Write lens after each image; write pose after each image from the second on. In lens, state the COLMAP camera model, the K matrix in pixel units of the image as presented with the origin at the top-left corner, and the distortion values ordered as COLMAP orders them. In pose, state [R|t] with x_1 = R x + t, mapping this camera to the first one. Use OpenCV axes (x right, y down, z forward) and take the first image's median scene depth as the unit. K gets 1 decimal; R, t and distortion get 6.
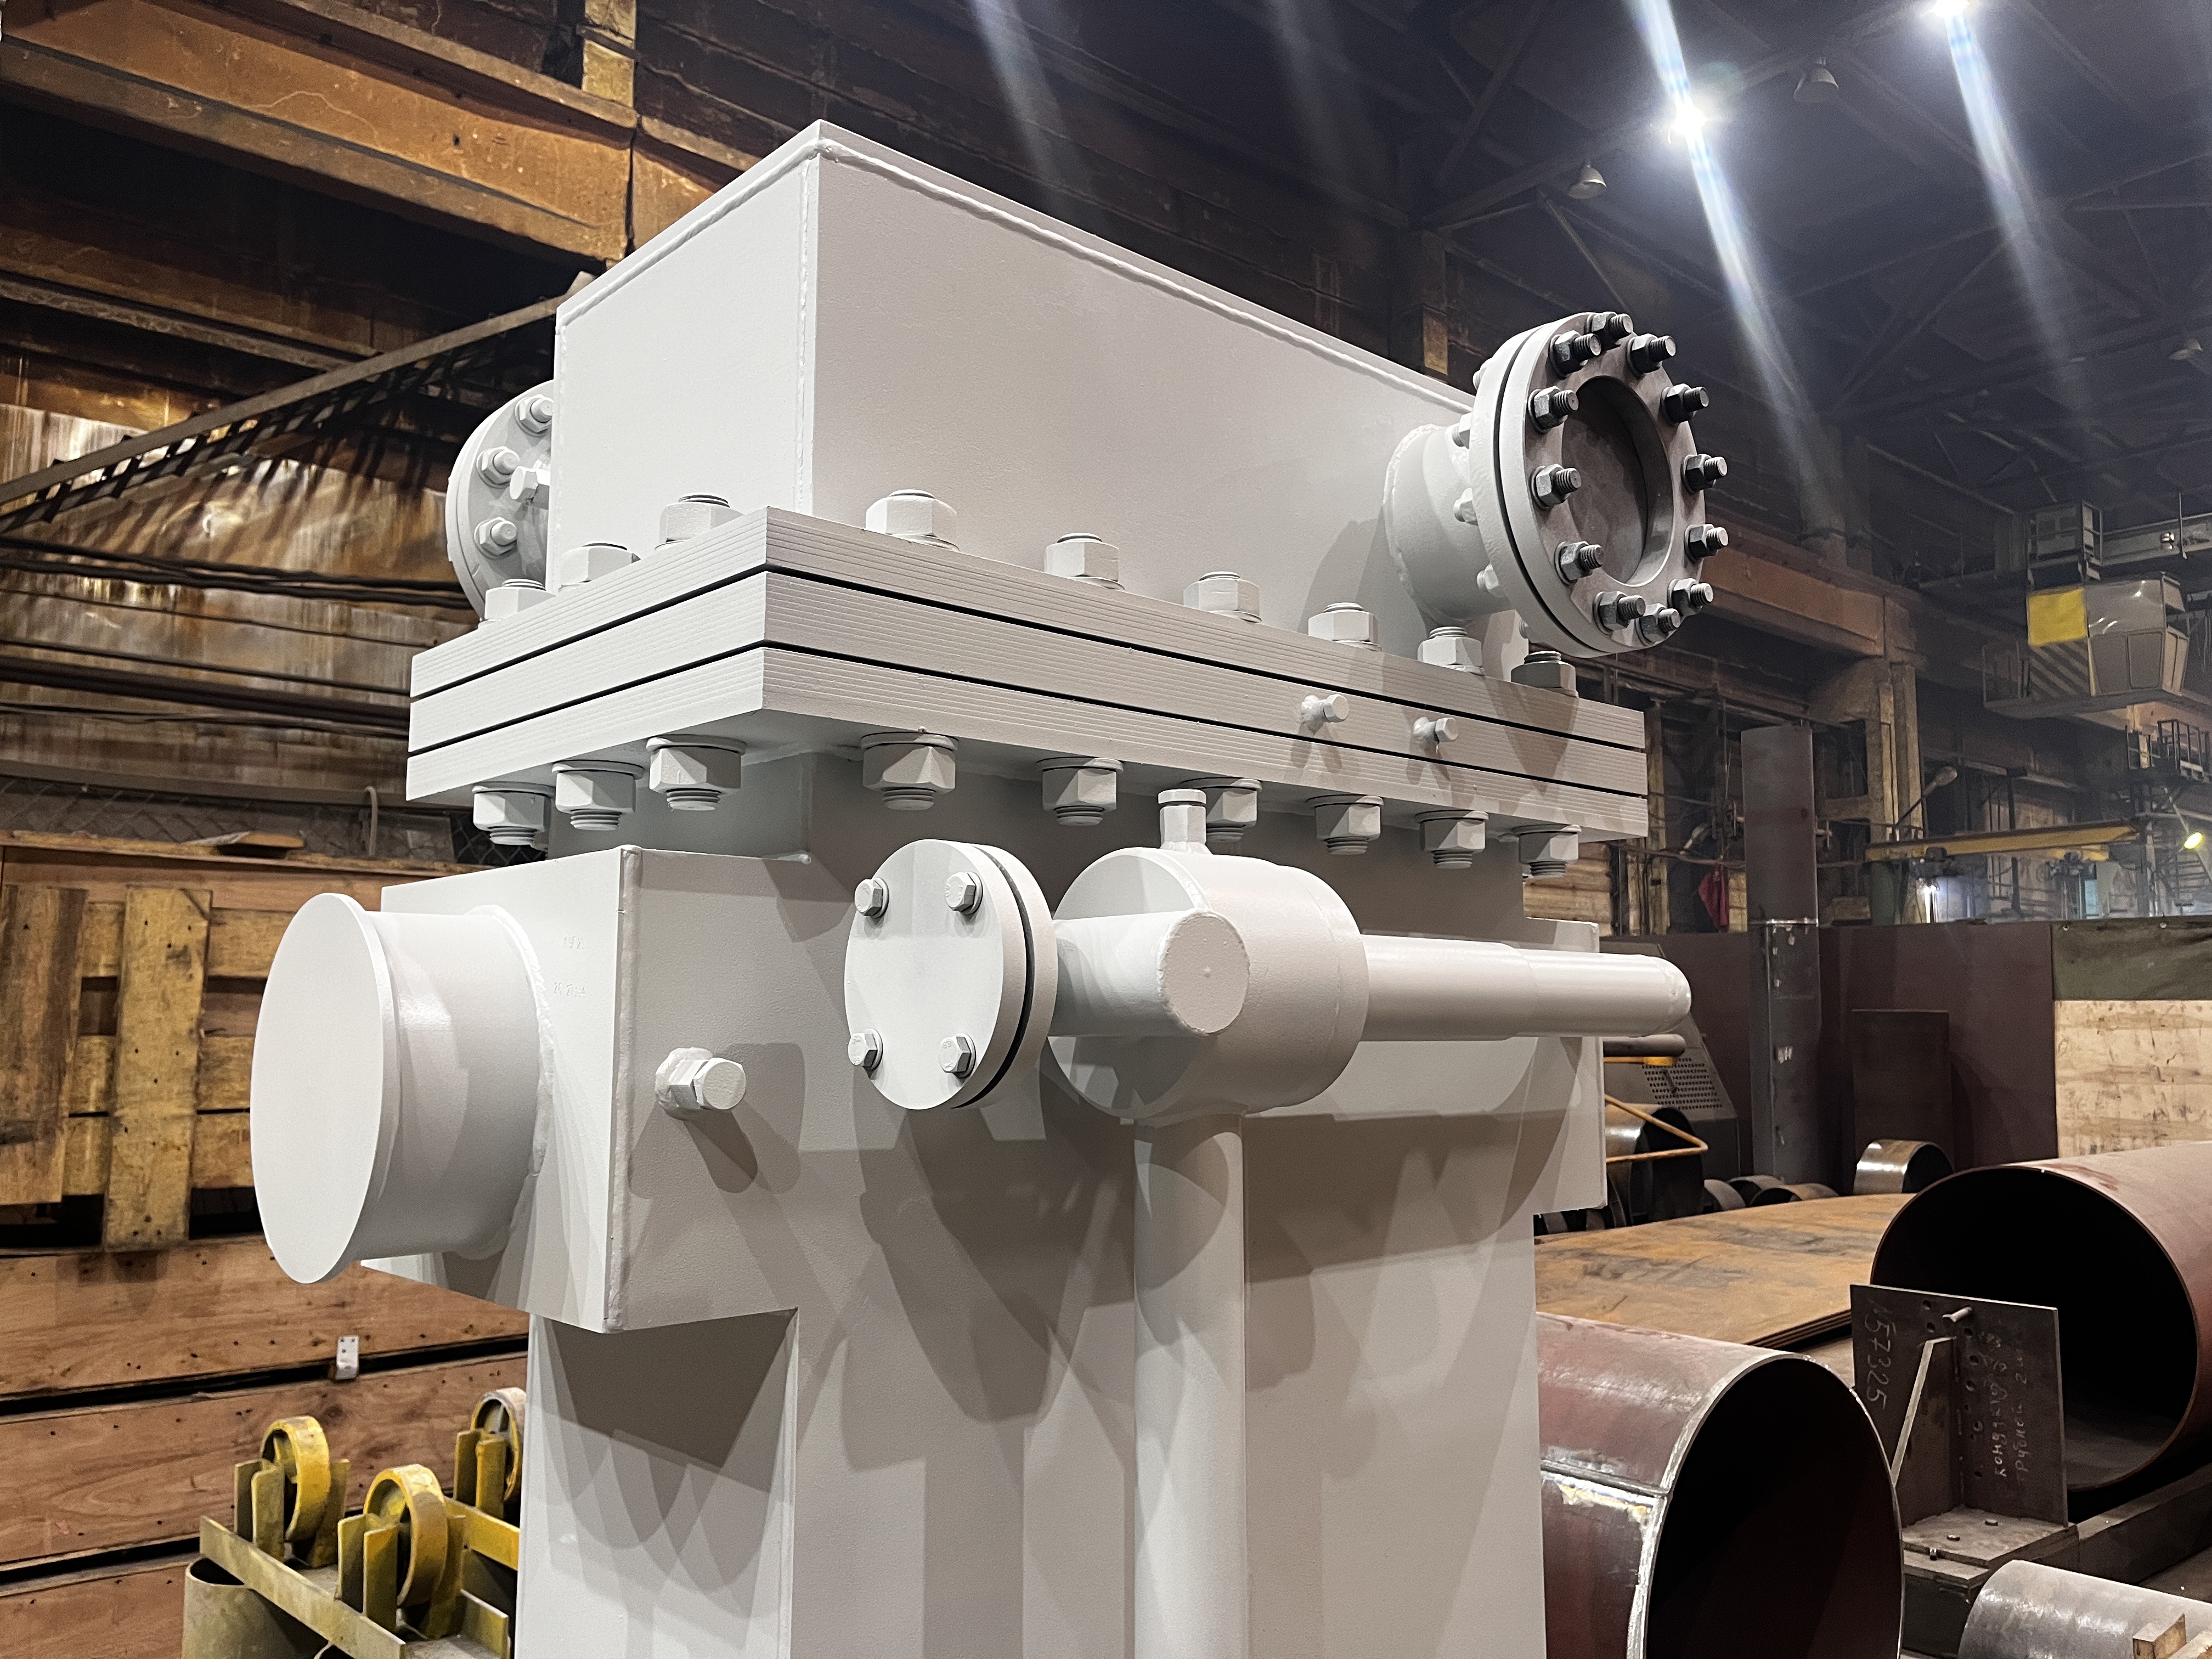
lens RADIAL K [[1677.1, 0, 1122.4], [0, 1677.1, 836.1], [0, 0, 1]] dist [0.073245, -0.104121]
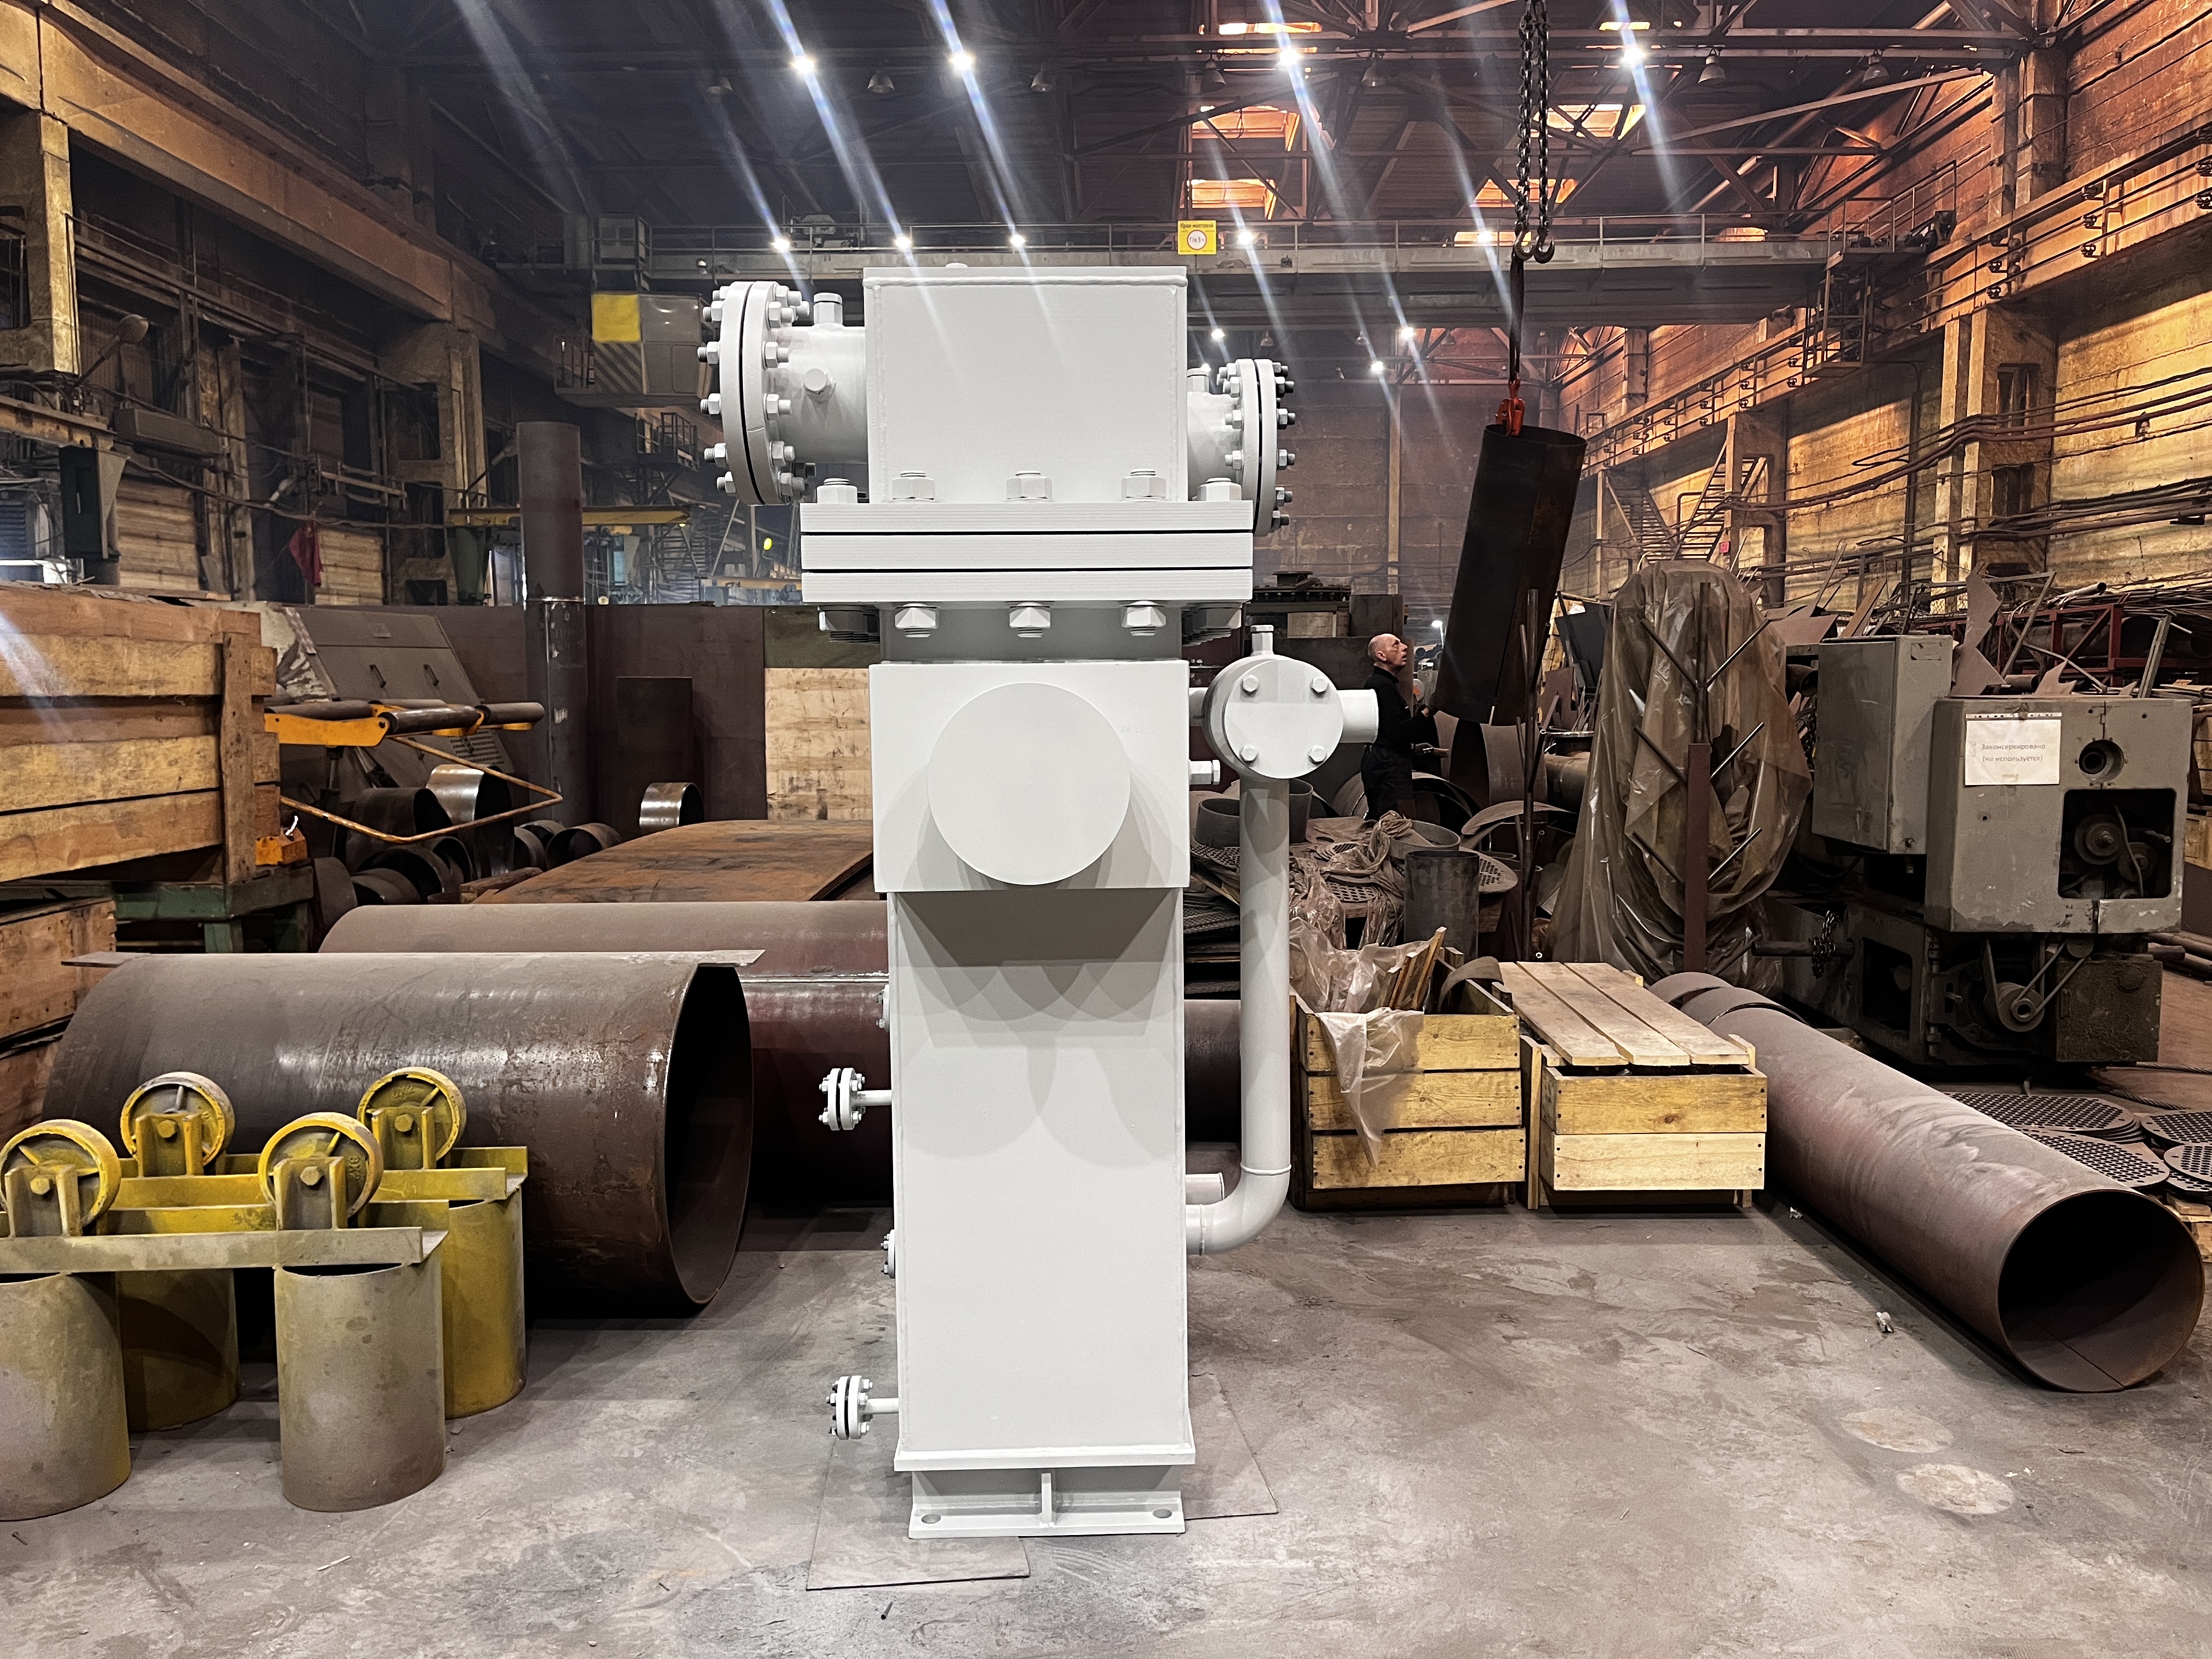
lens RADIAL K [[1677.1, 0, 1117.1], [0, 1677.1, 835.8], [0, 0, 1]] dist [0.073245, -0.104121]
pose [[0.655617, -0.081701, 0.750661, -0.193279], [-0.073605, 0.982480, 0.171217, -0.013163], [-0.751498, -0.167505, 0.638117, -0.029412]]
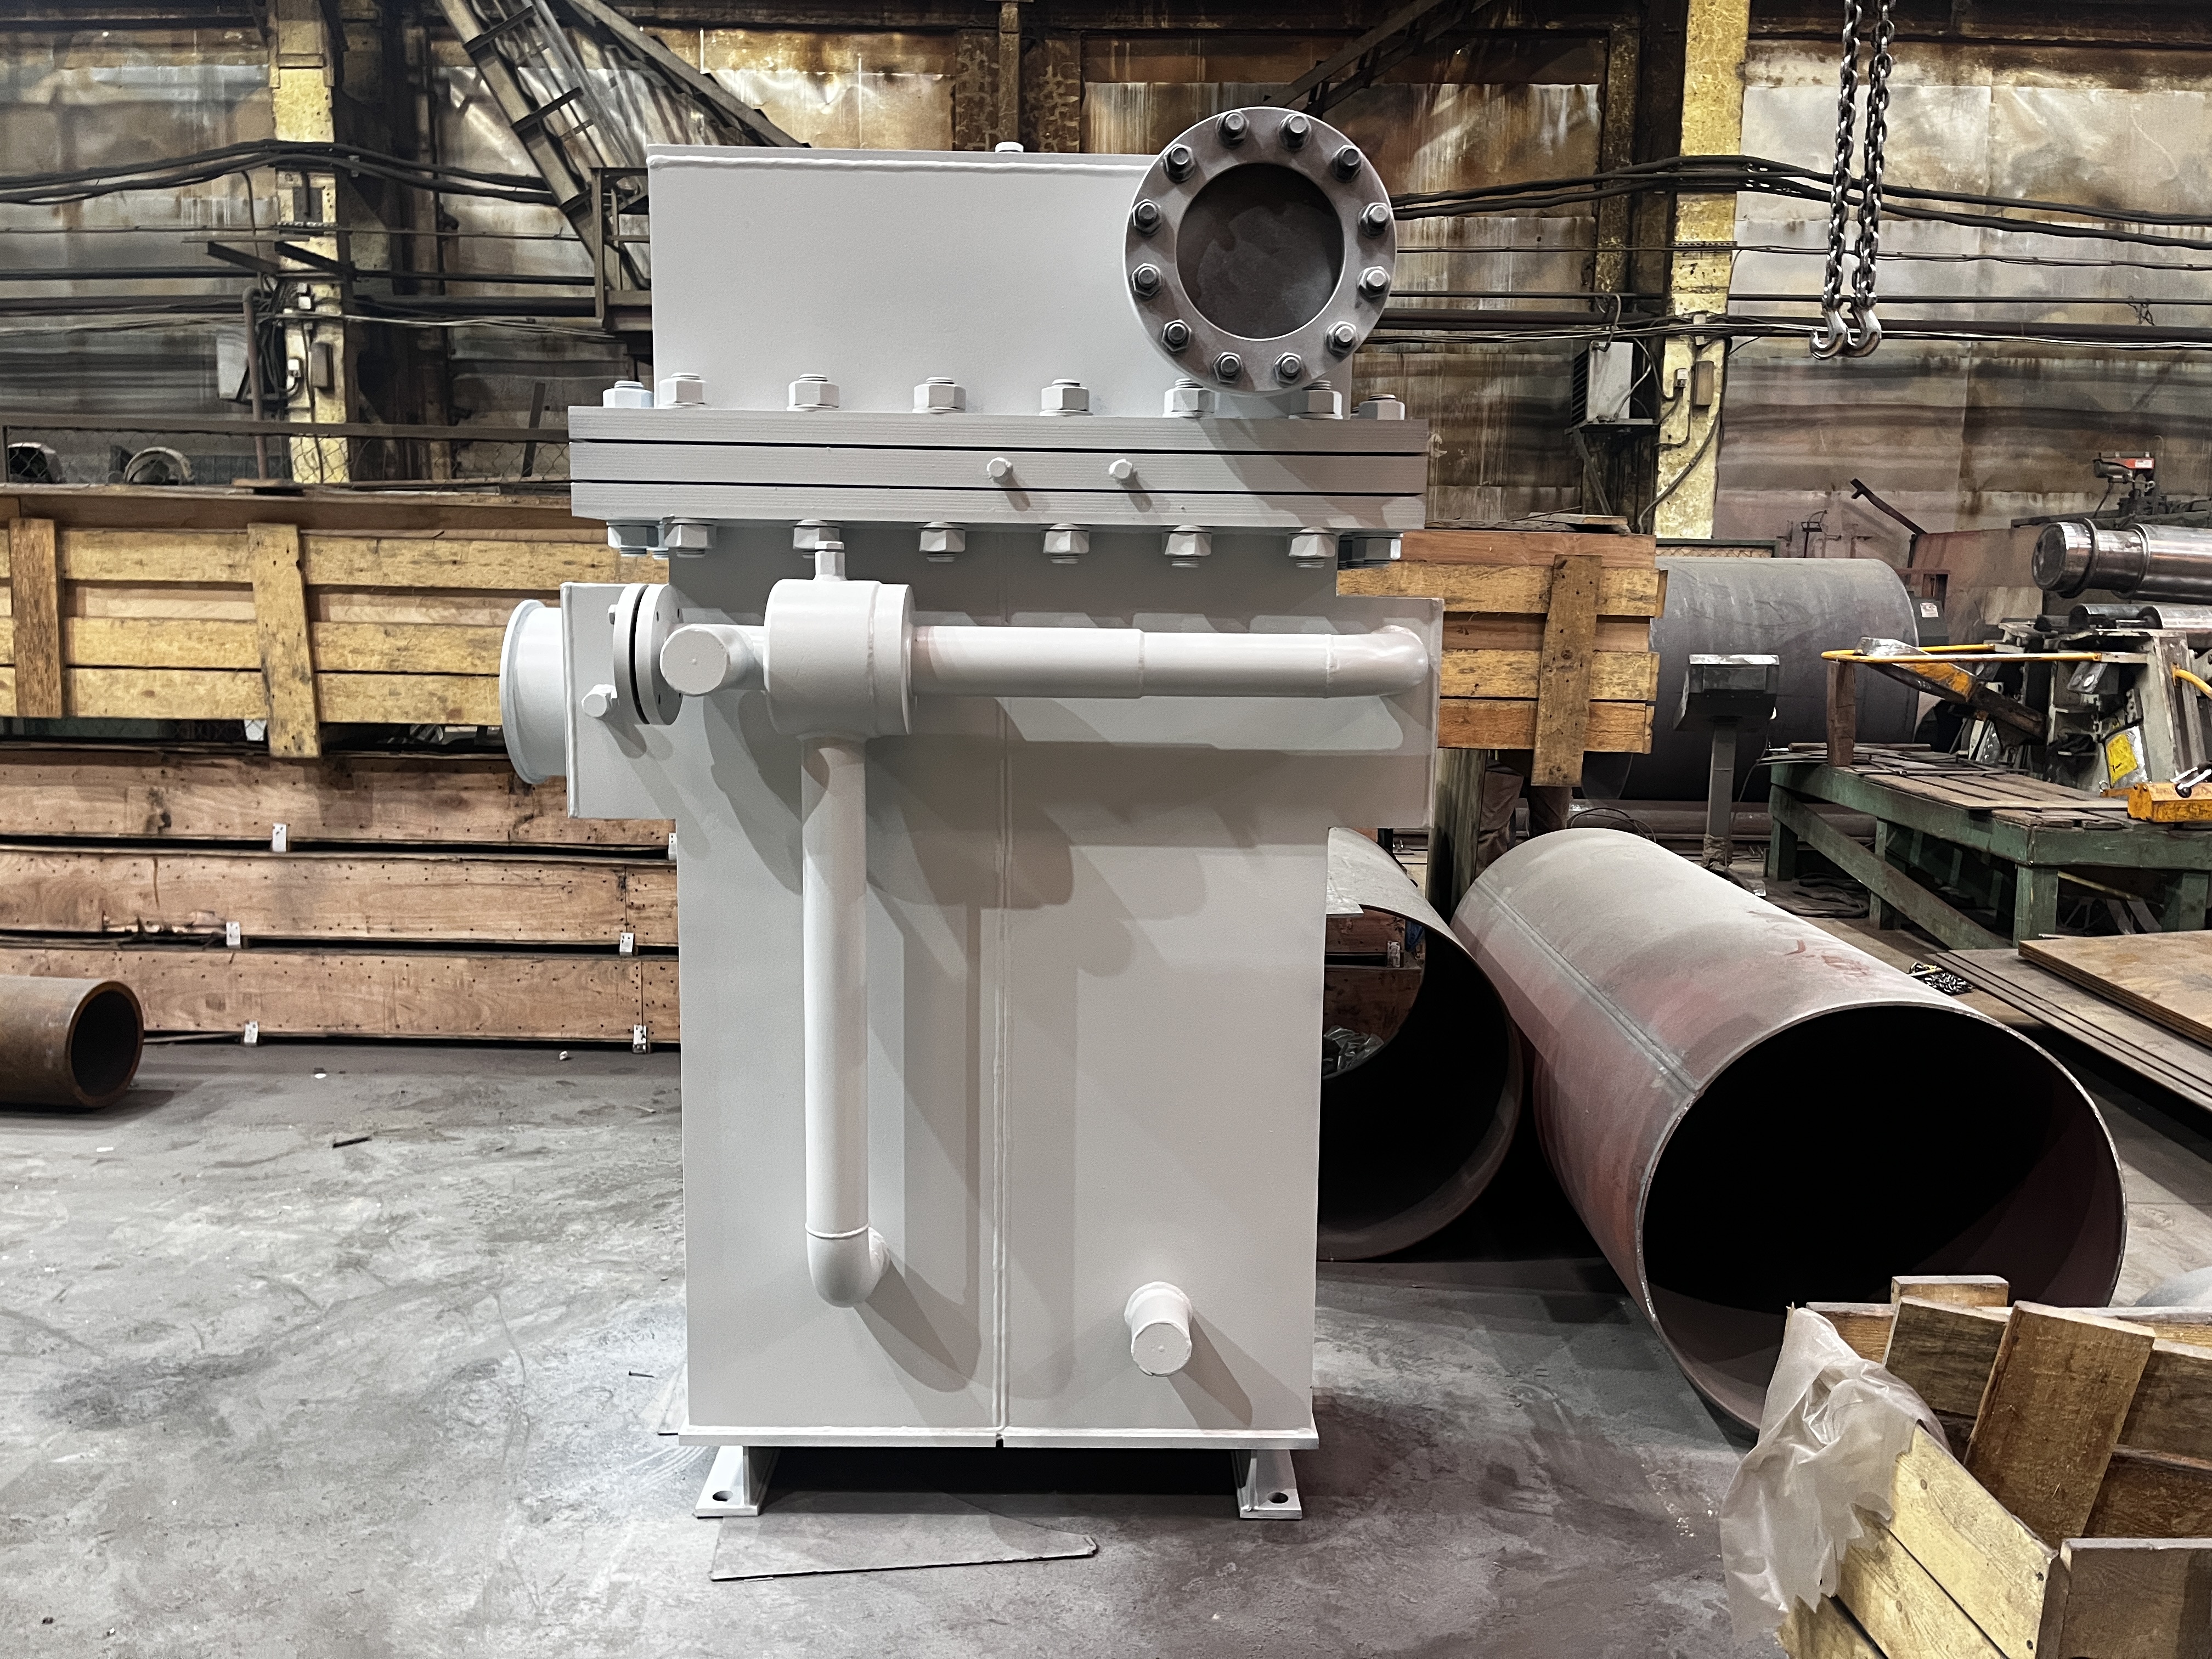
lens RADIAL K [[1677.1, 0, 1123.1], [0, 1677.1, 820.1], [0, 0, 1]] dist [0.073245, -0.104121]
pose [[0.745329, 0.100668, -0.659053, 0.156669], [0.062797, 0.973539, 0.219723, -0.012134], [0.663733, -0.205152, 0.719285, -0.005968]]
